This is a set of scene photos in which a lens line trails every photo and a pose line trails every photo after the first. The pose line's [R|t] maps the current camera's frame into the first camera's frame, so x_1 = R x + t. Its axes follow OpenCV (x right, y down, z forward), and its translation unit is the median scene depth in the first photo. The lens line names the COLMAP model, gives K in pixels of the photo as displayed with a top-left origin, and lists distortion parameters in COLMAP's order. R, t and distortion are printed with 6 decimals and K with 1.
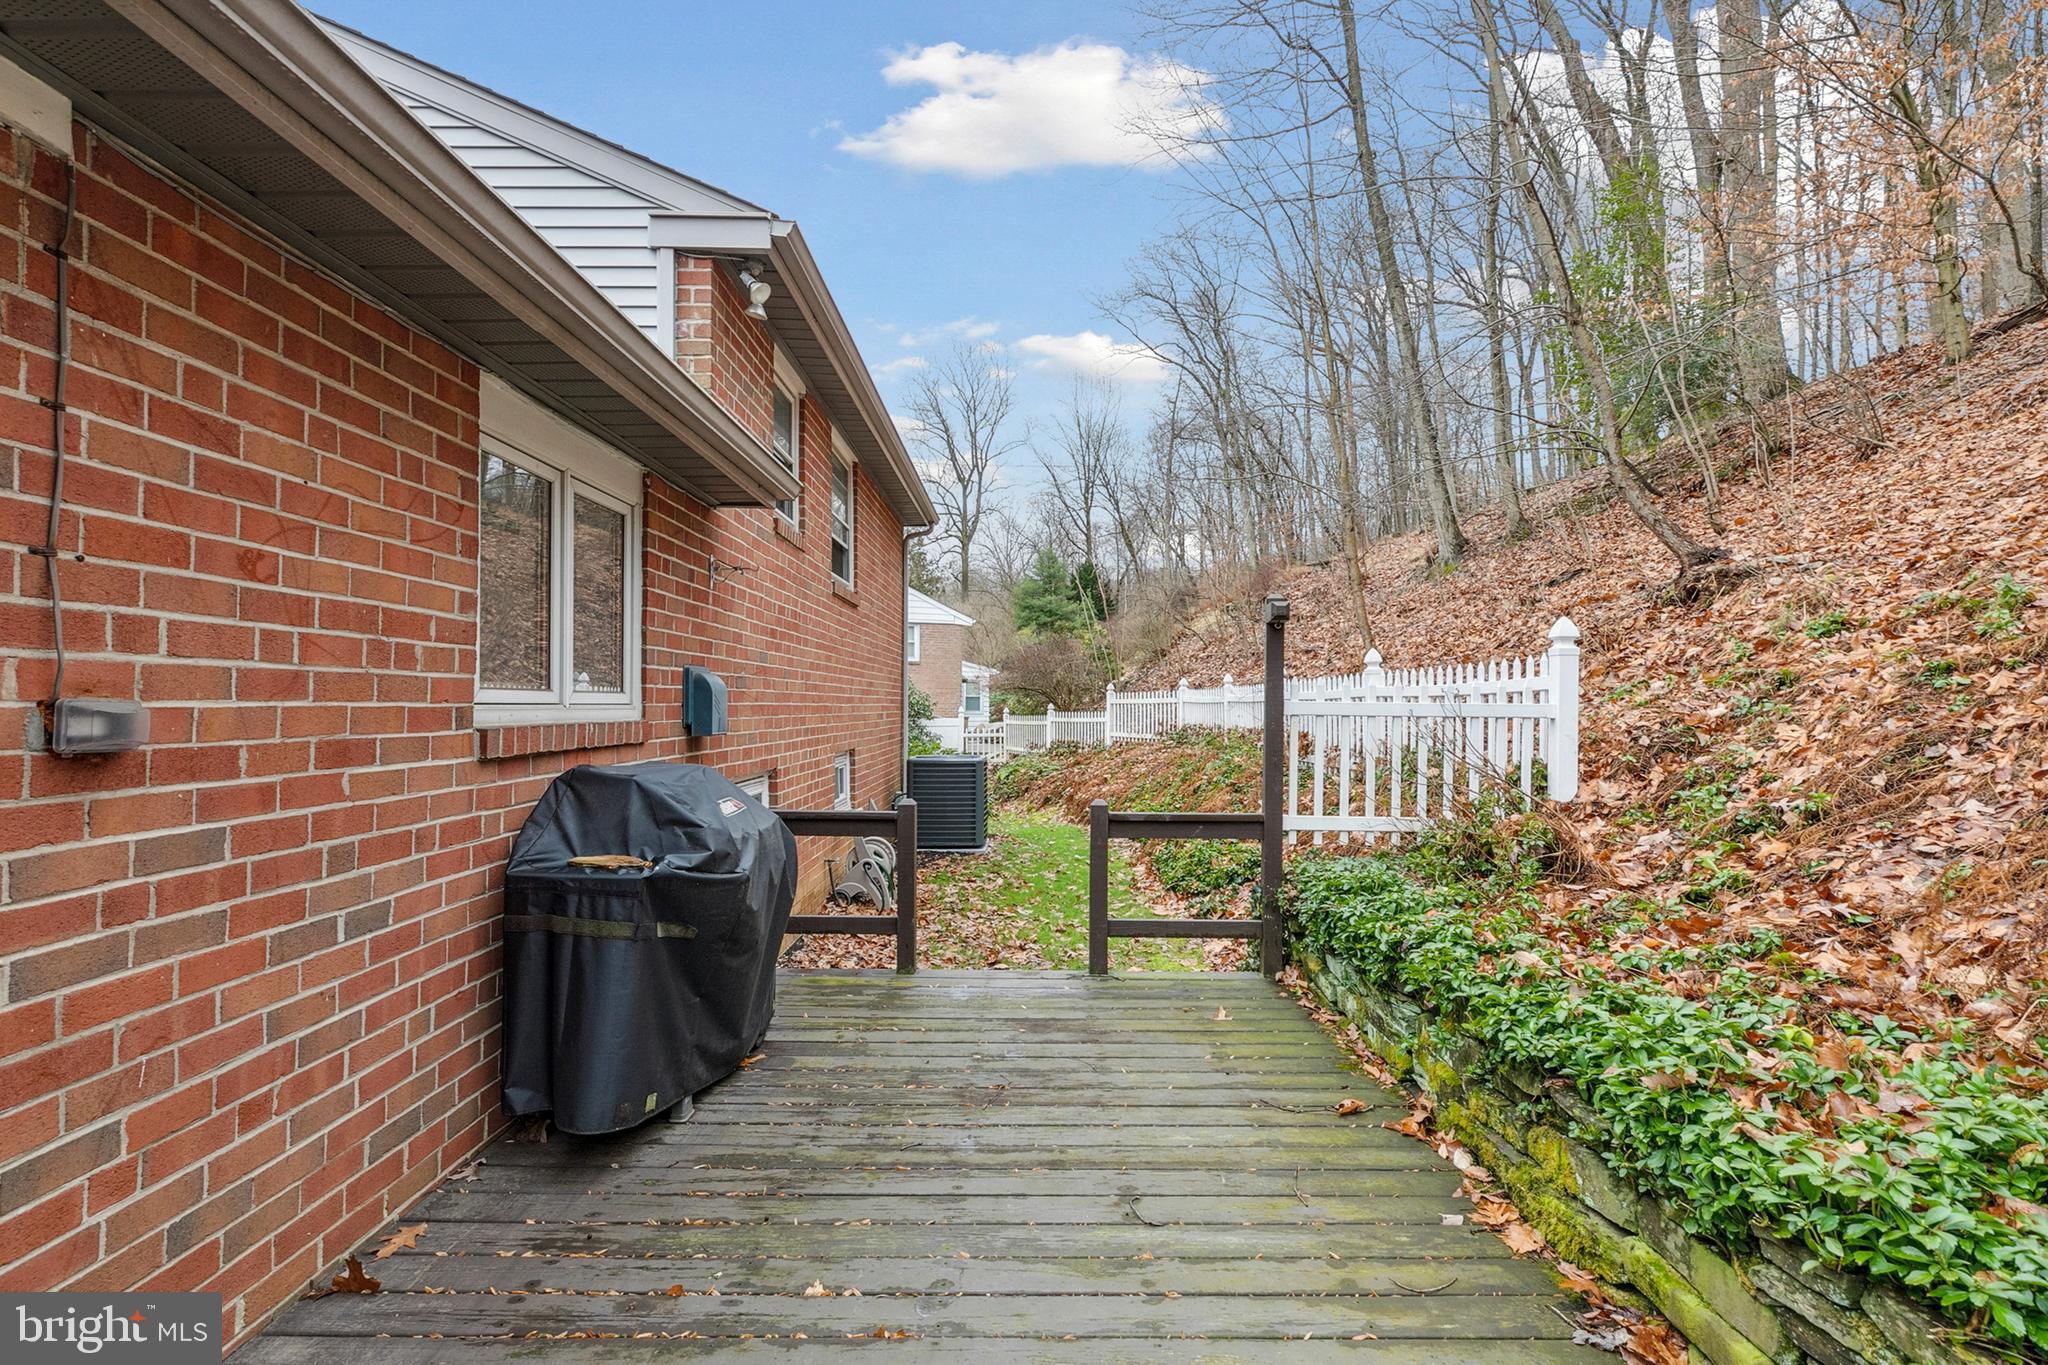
lens RADIAL K [[928.7, 0, 1028.8], [0, 928.7, 692.1], [0, 0, 1]] dist [0.007410, -0.000184]
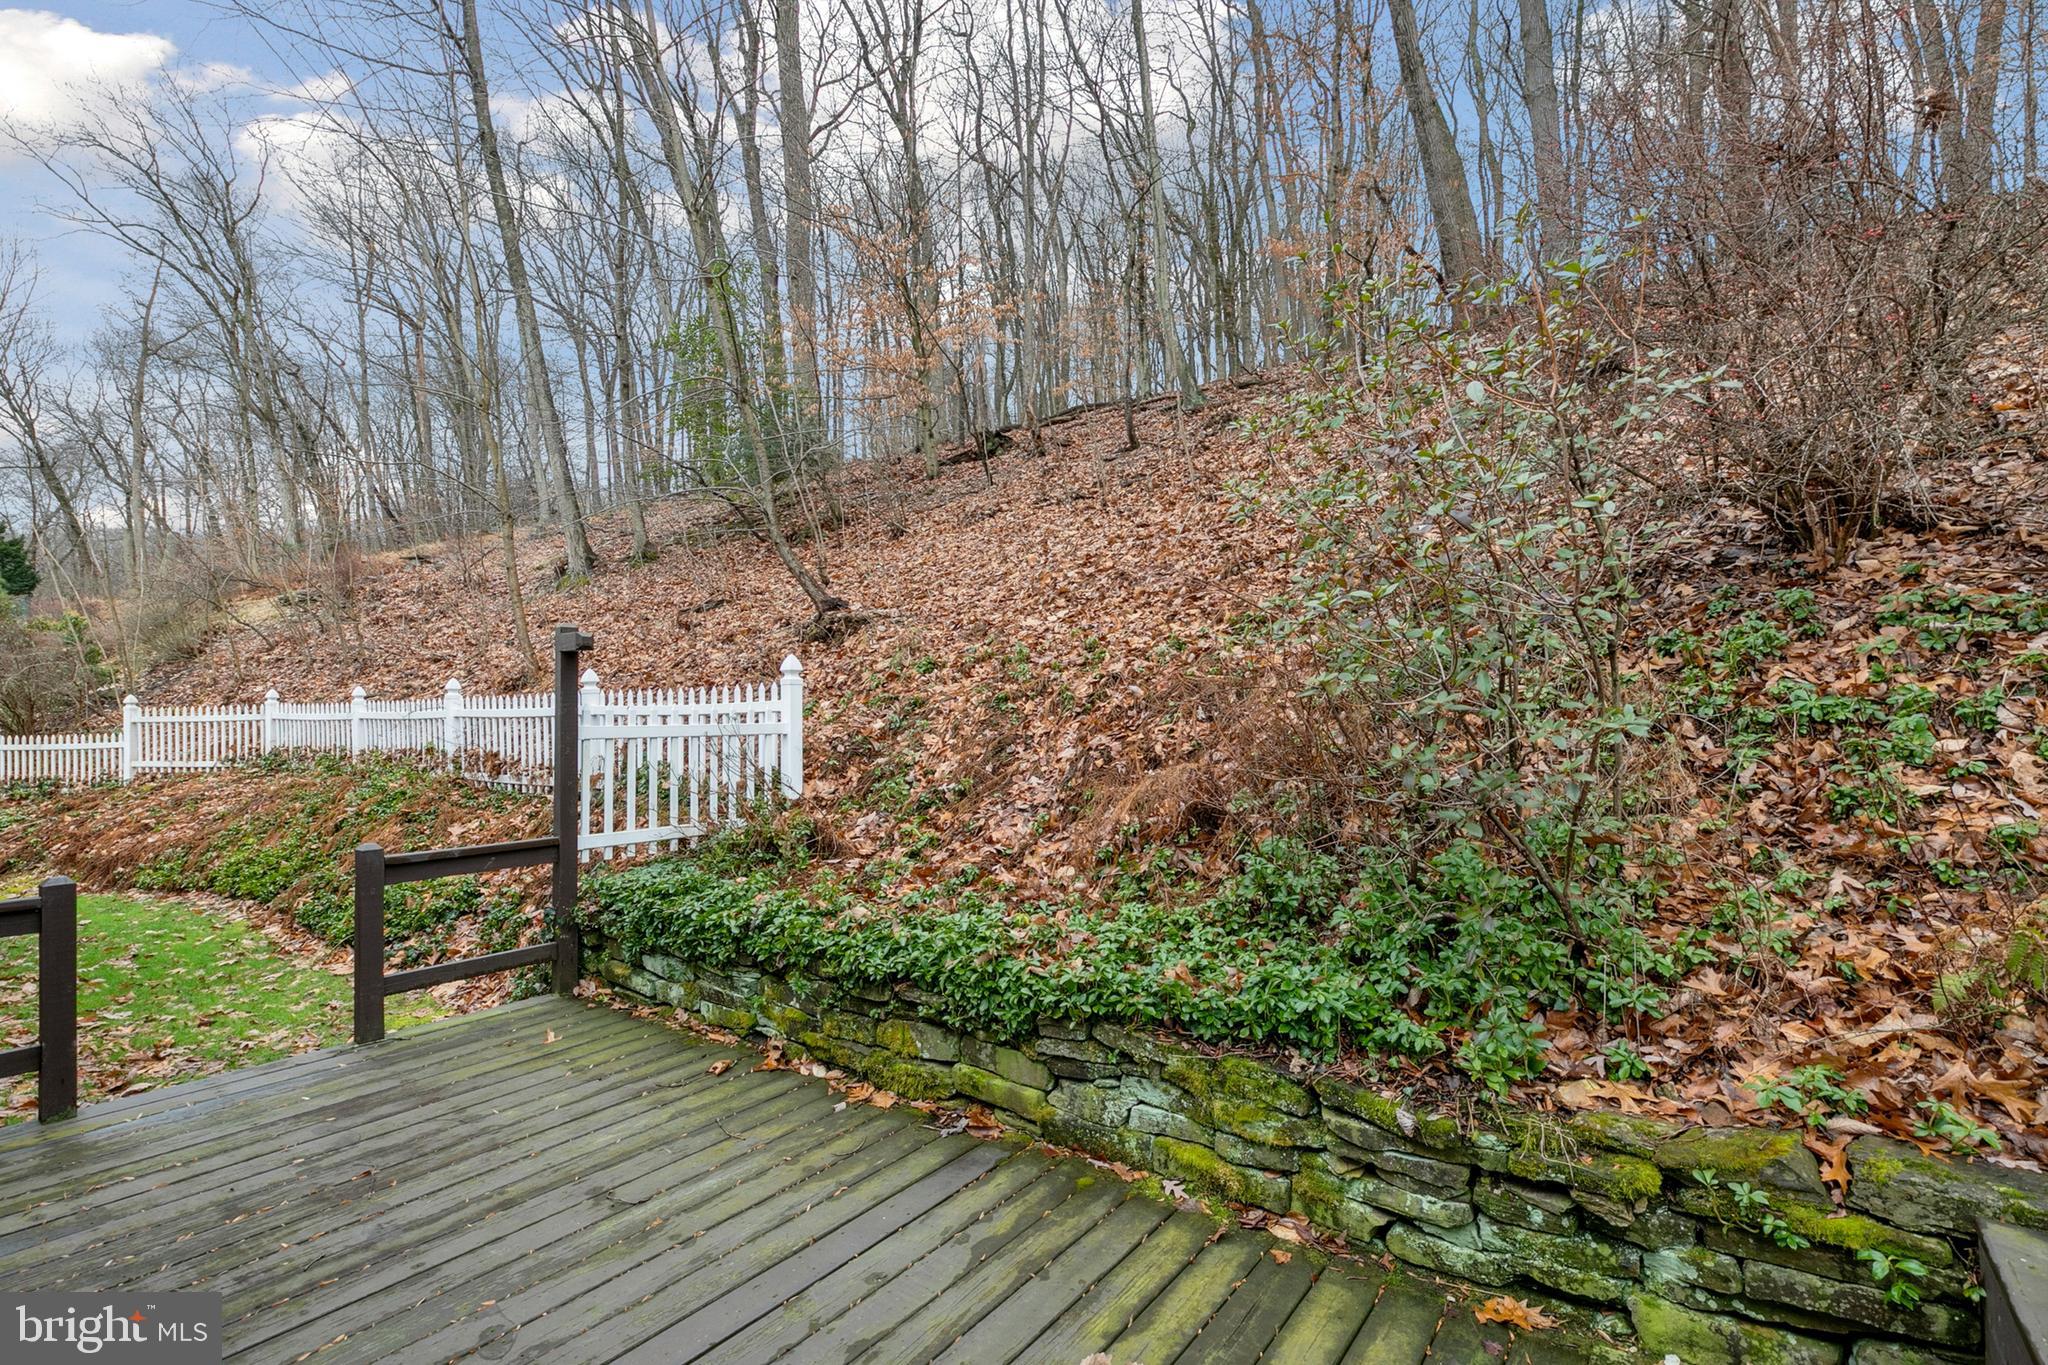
lens RADIAL K [[955.2, 0, 1010.5], [0, 955.2, 690.5], [0, 0, 1]] dist [-0.001147, 0.007079]
pose [[0.612210, 0.002127, 0.790692, -0.382218], [0.002657, 0.999985, -0.004748, -0.033178], [-0.790691, 0.005008, 0.612195, -0.053151]]
